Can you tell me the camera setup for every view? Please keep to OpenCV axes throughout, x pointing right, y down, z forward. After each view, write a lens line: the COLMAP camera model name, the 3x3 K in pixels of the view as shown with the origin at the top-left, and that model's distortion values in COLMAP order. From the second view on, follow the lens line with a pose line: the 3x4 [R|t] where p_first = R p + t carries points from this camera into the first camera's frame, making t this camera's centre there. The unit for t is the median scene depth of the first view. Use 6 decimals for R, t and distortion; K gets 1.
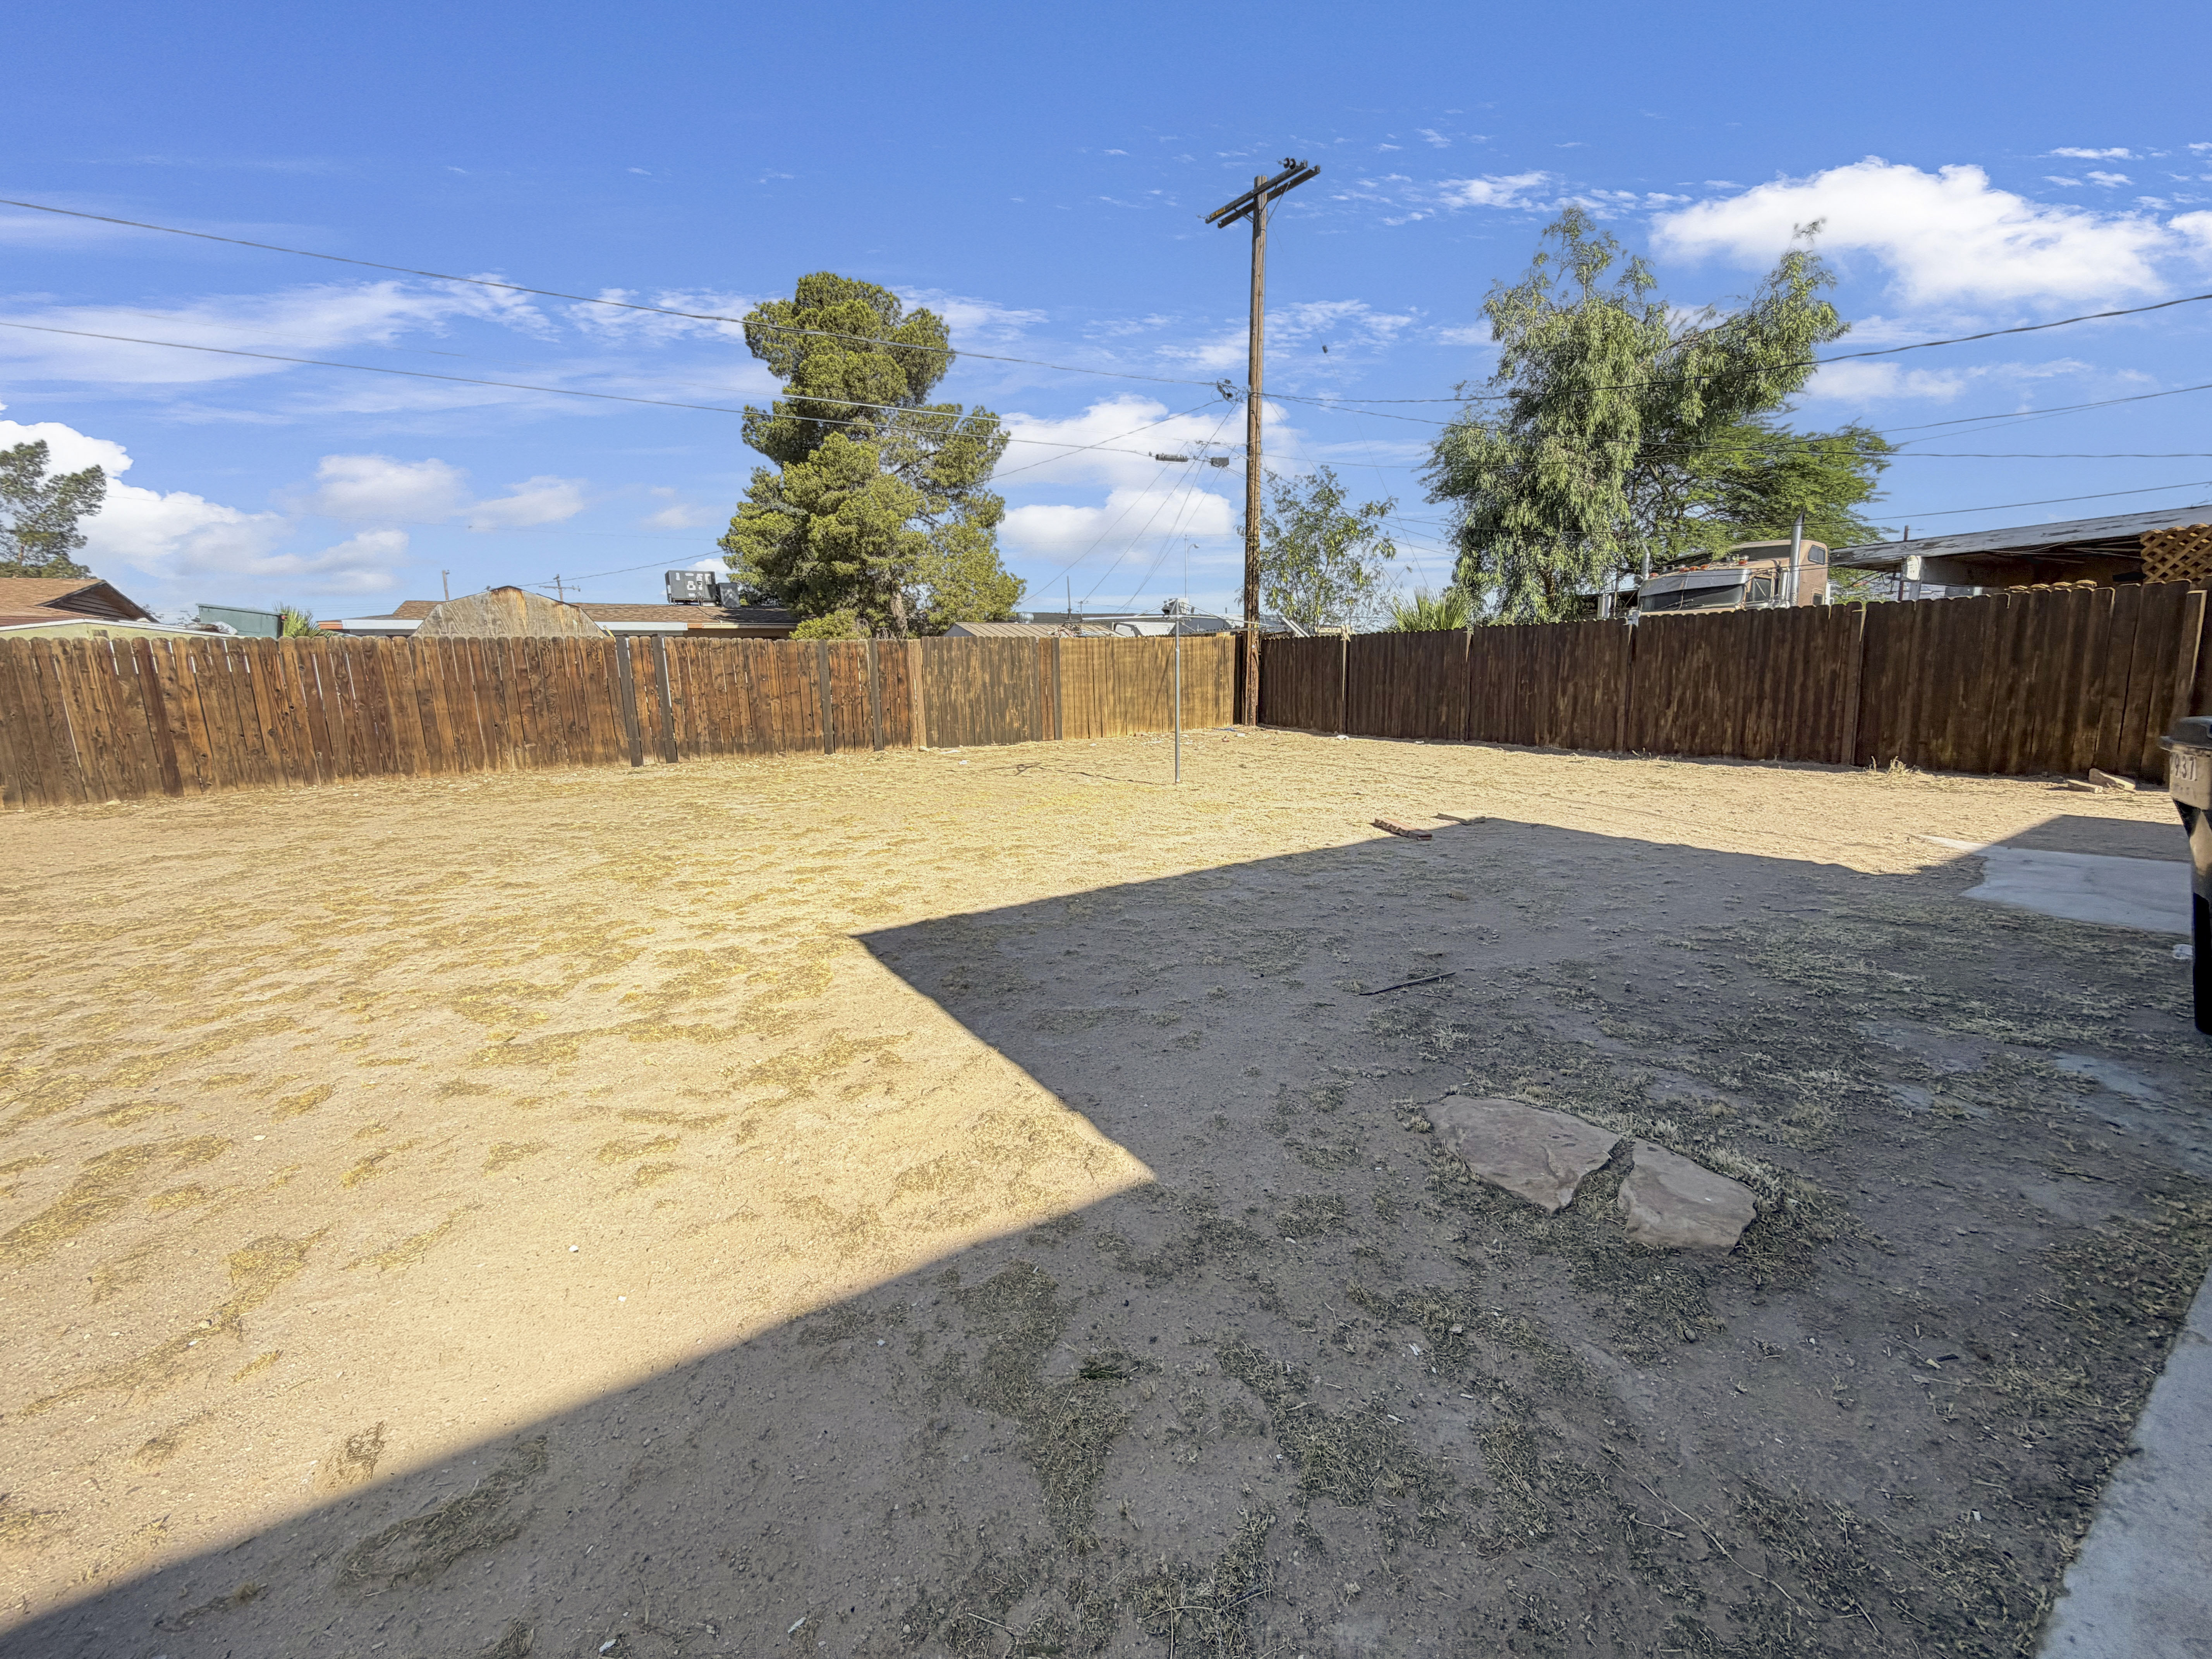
lens RADIAL K [[883.5, 0, 1103.6], [0, 883.5, 831.5], [0, 0, 1]] dist [0.000103, 0.000402]
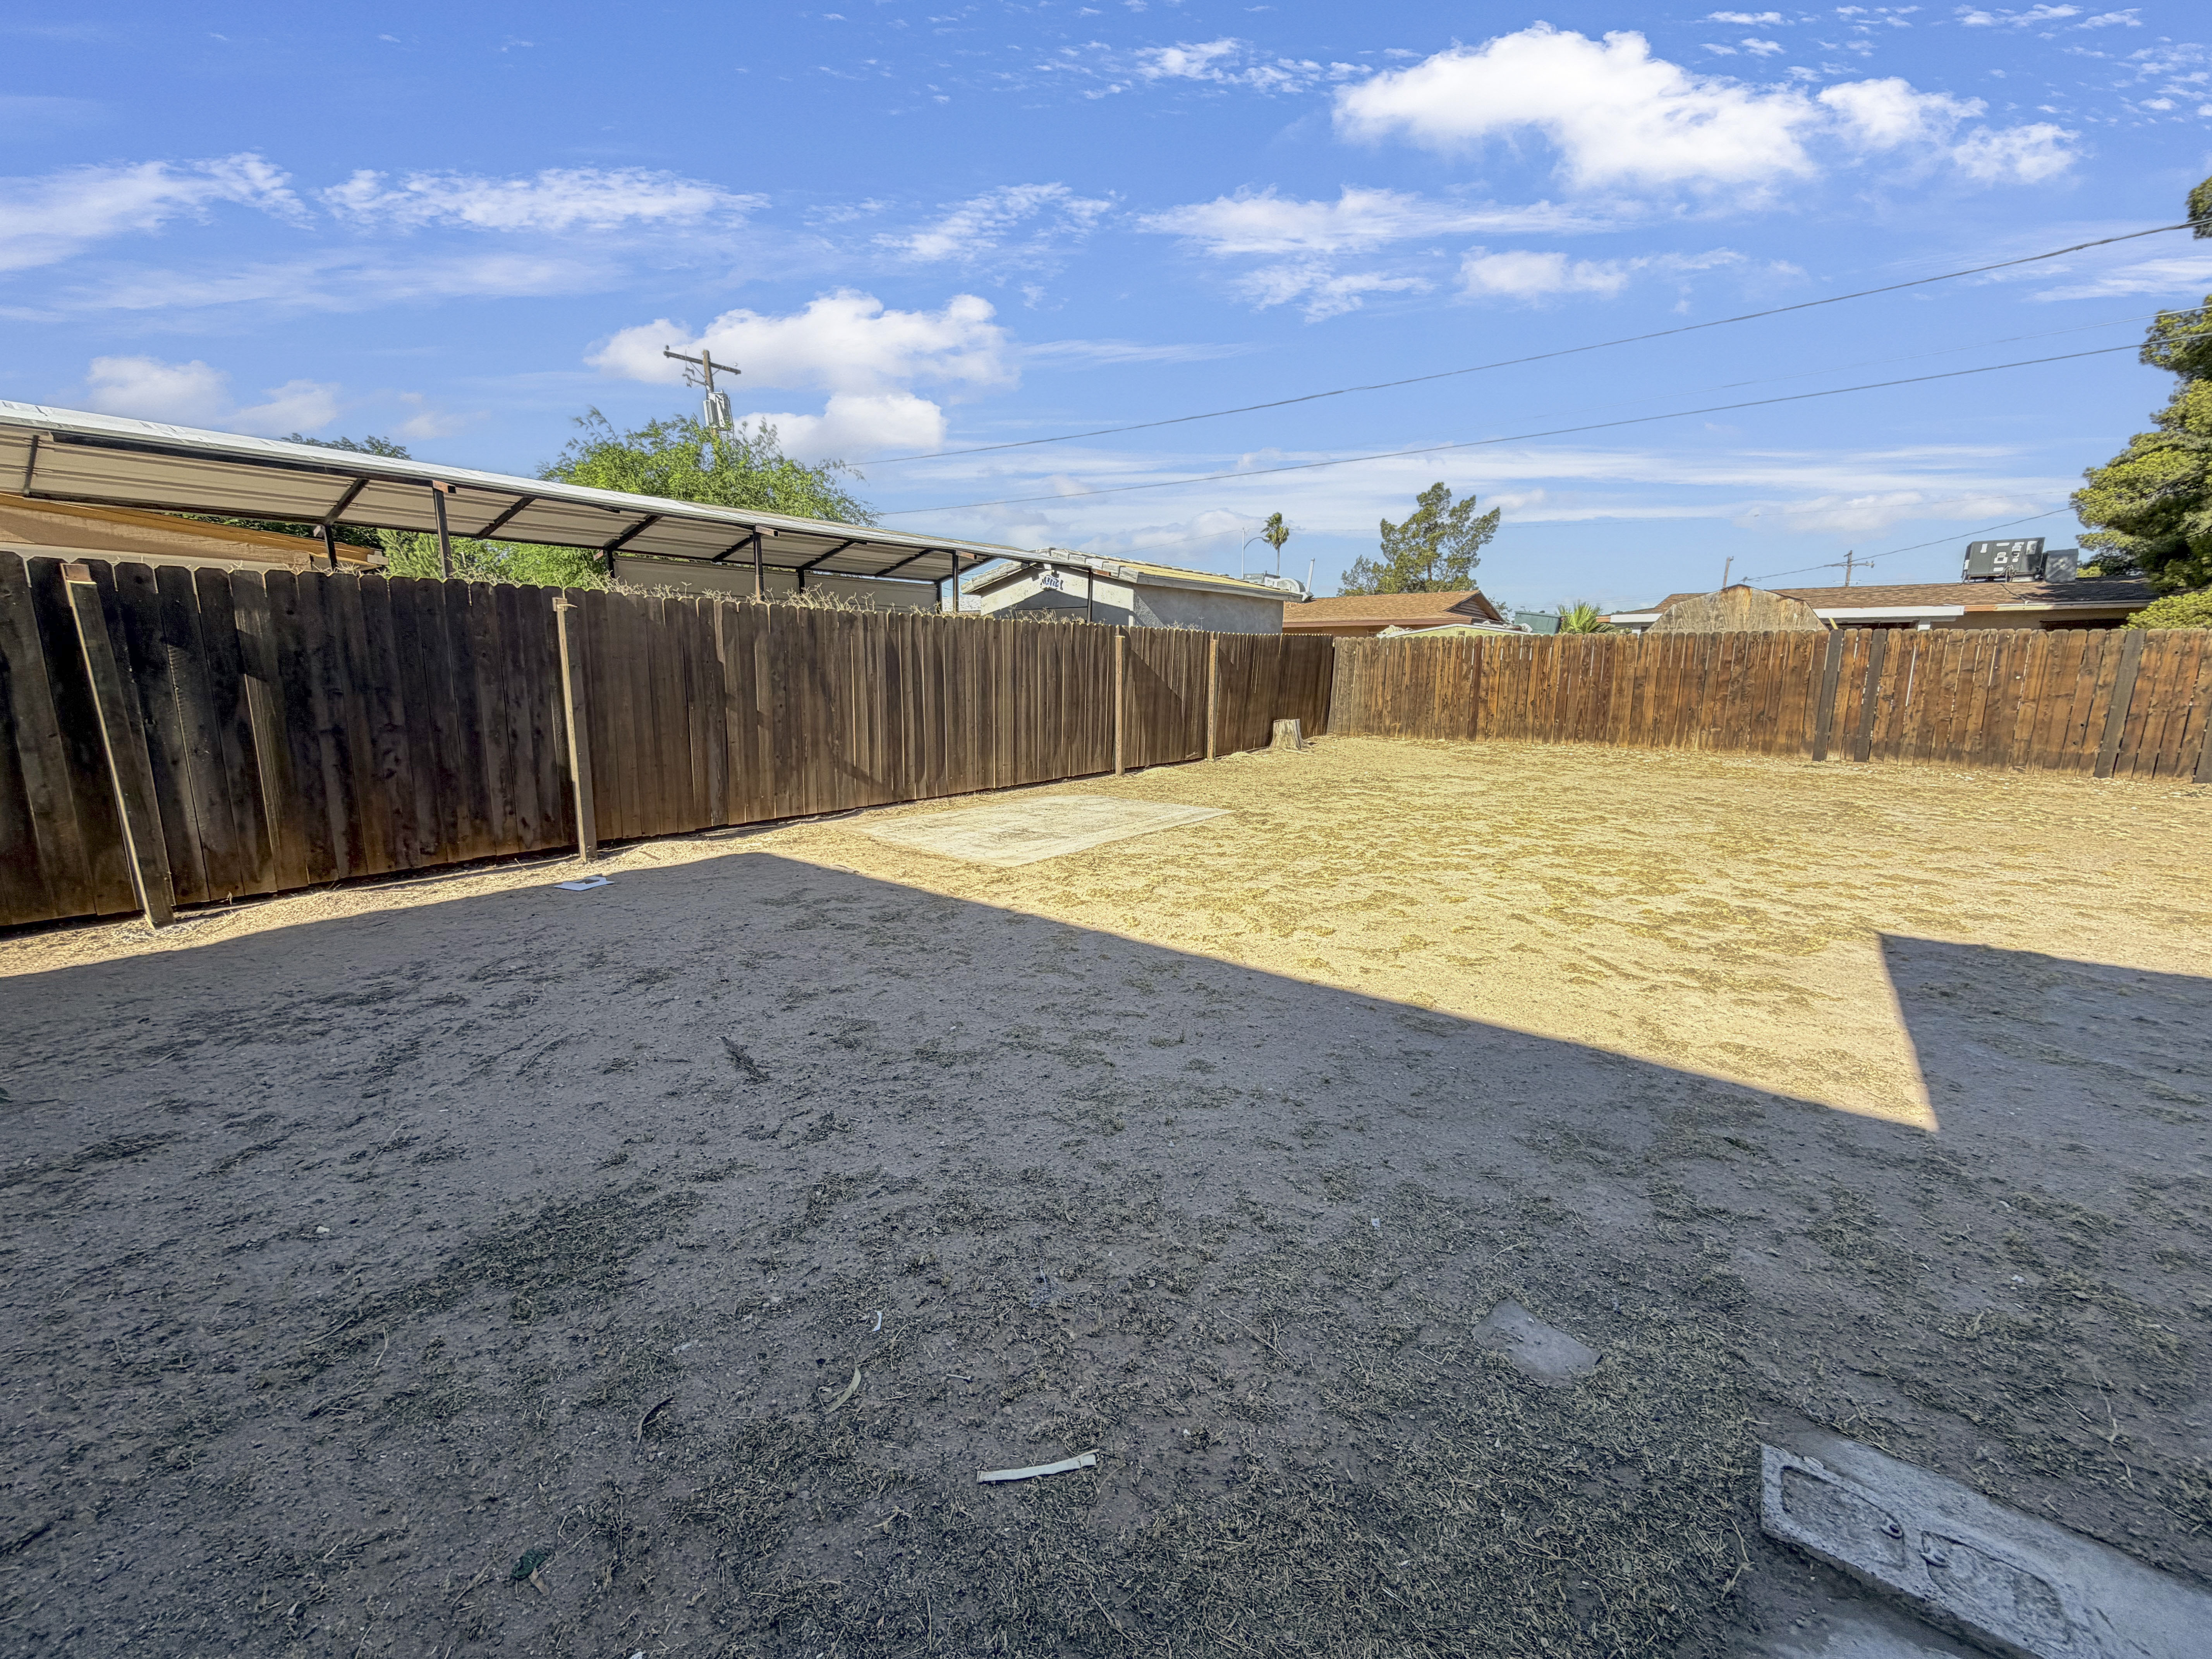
lens RADIAL K [[883.5, 0, 1103.6], [0, 883.5, 831.5], [0, 0, 1]] dist [0.000103, 0.000402]
pose [[0.337841, 0.199850, -0.919741, 0.144998], [-0.182081, 0.972614, 0.144457, 0.007123], [0.923423, 0.118664, 0.364978, -0.105067]]
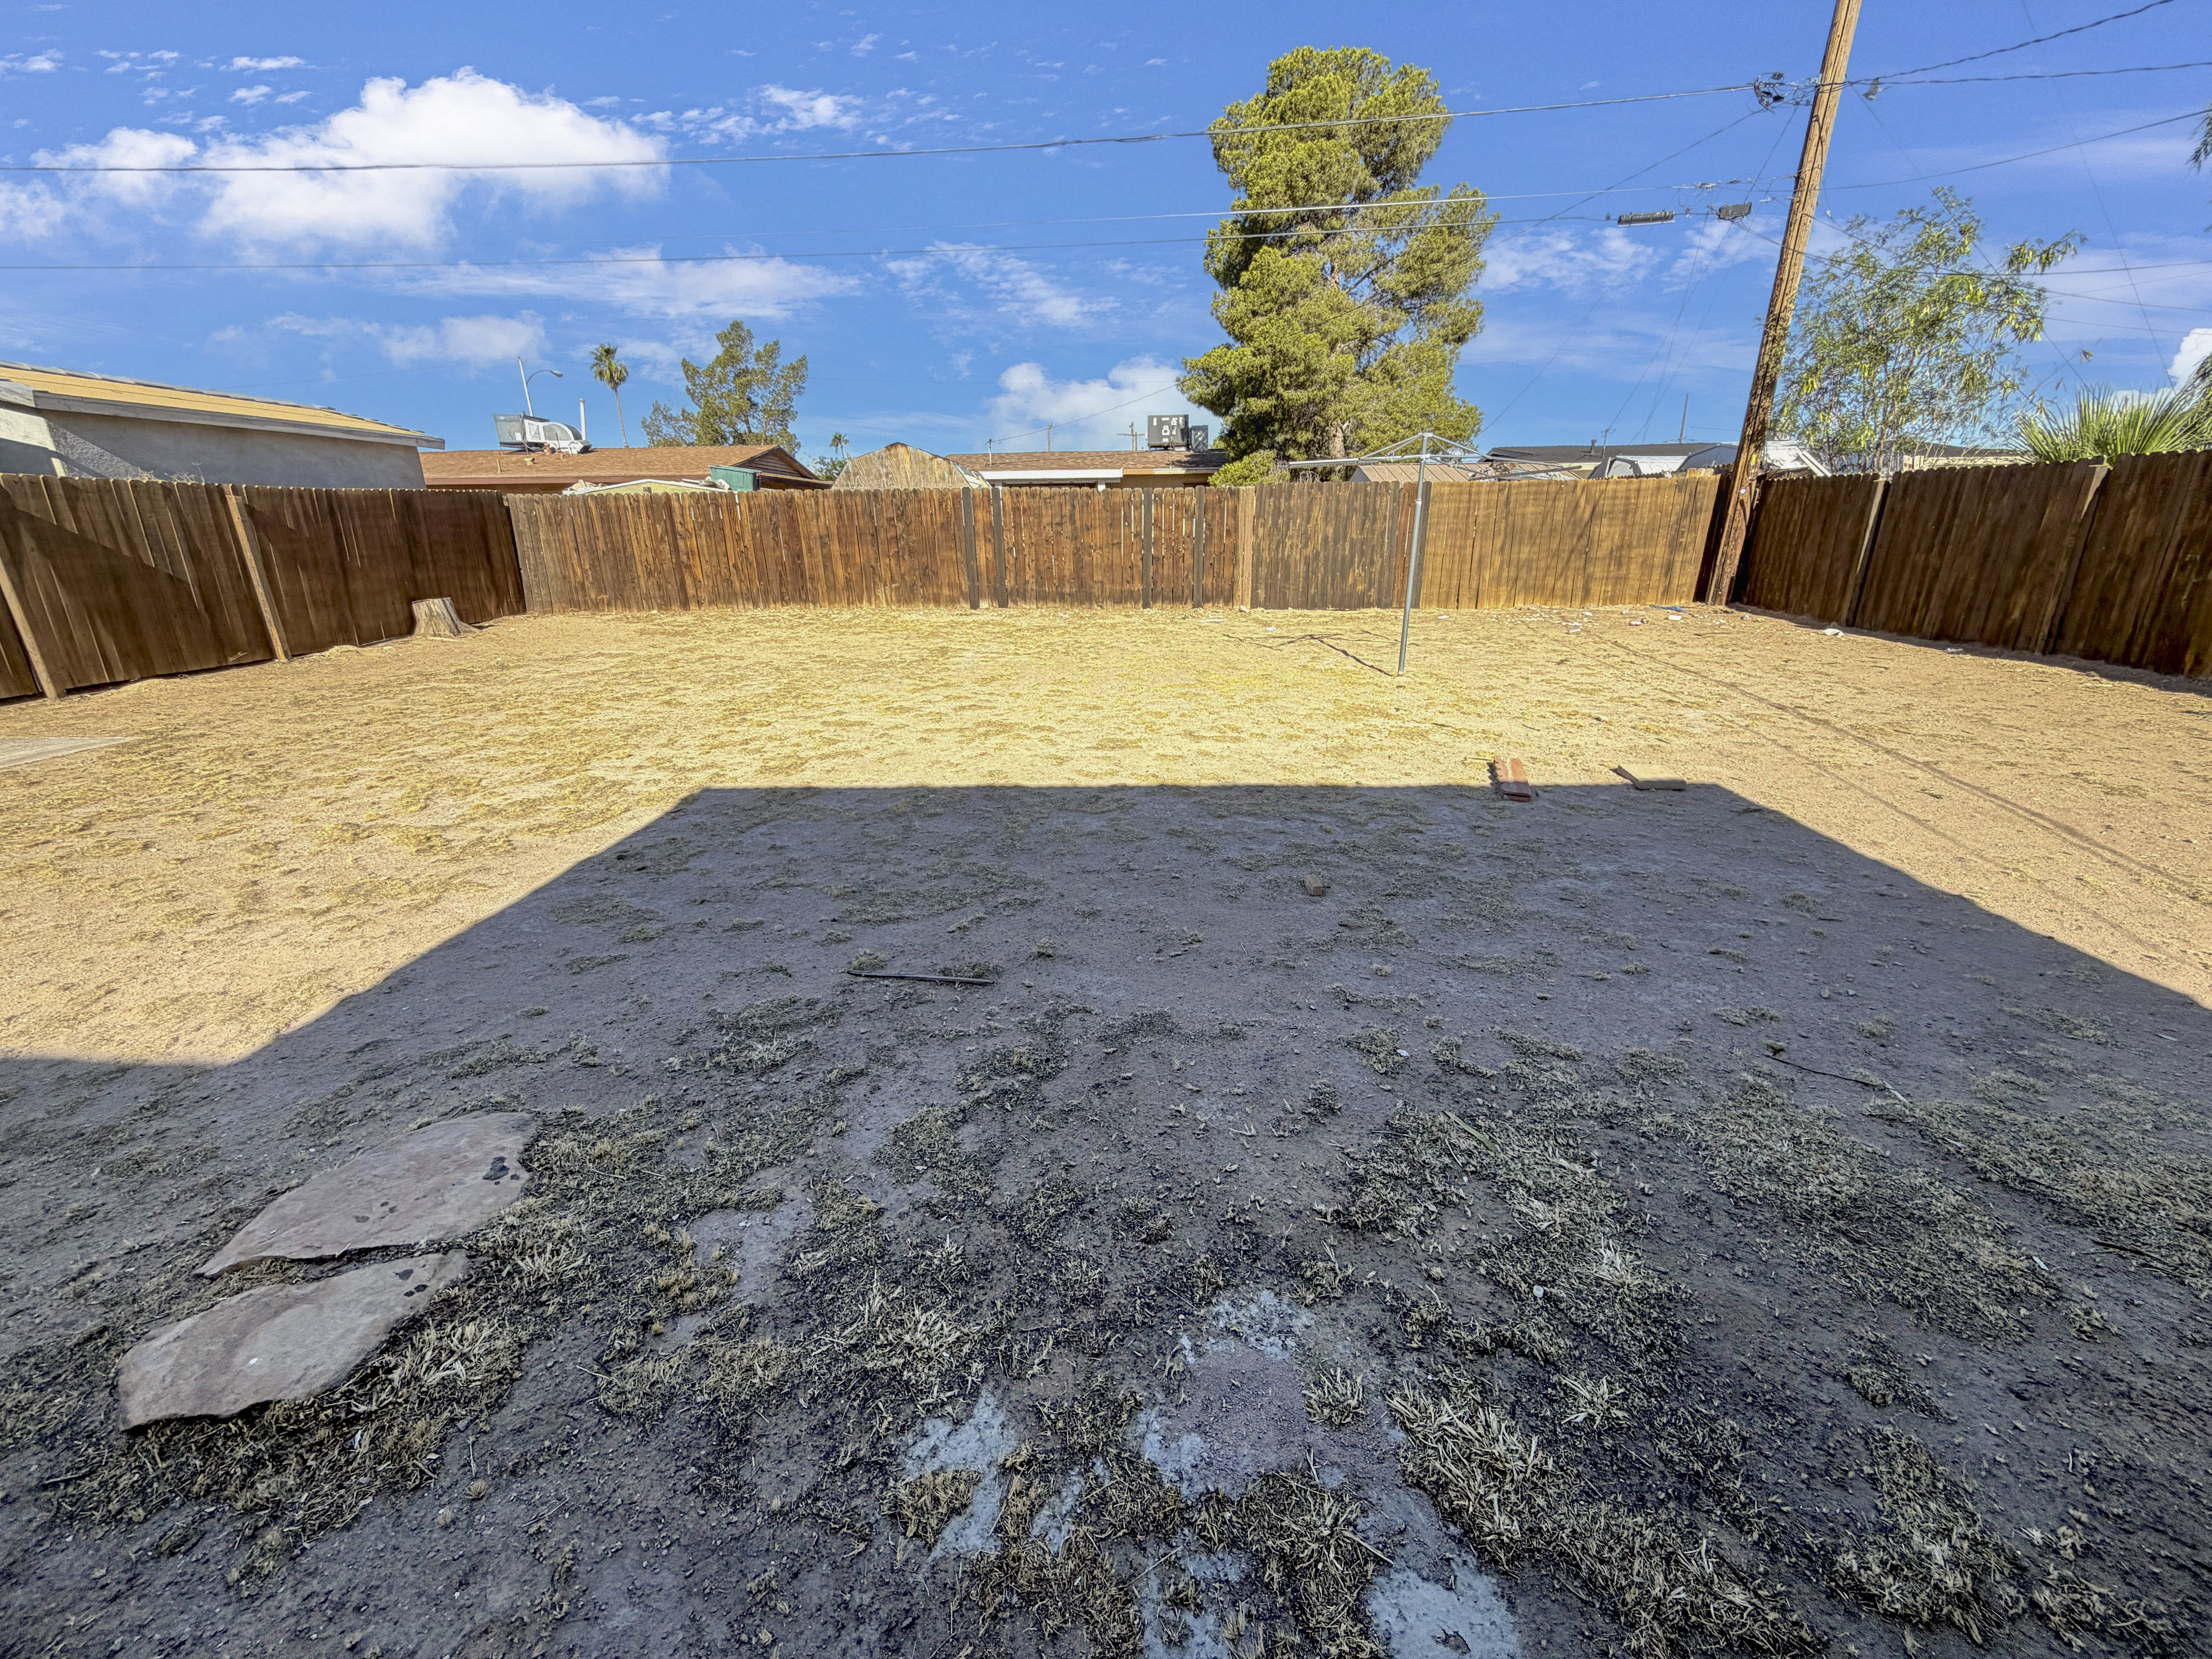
lens RADIAL K [[883.5, 0, 1103.6], [0, 883.5, 831.5], [0, 0, 1]] dist [0.000103, 0.000402]
pose [[0.820227, 0.200233, -0.535850, 0.293602], [-0.109891, 0.974445, 0.195913, -0.040533], [0.561384, -0.101808, 0.821269, 0.160925]]
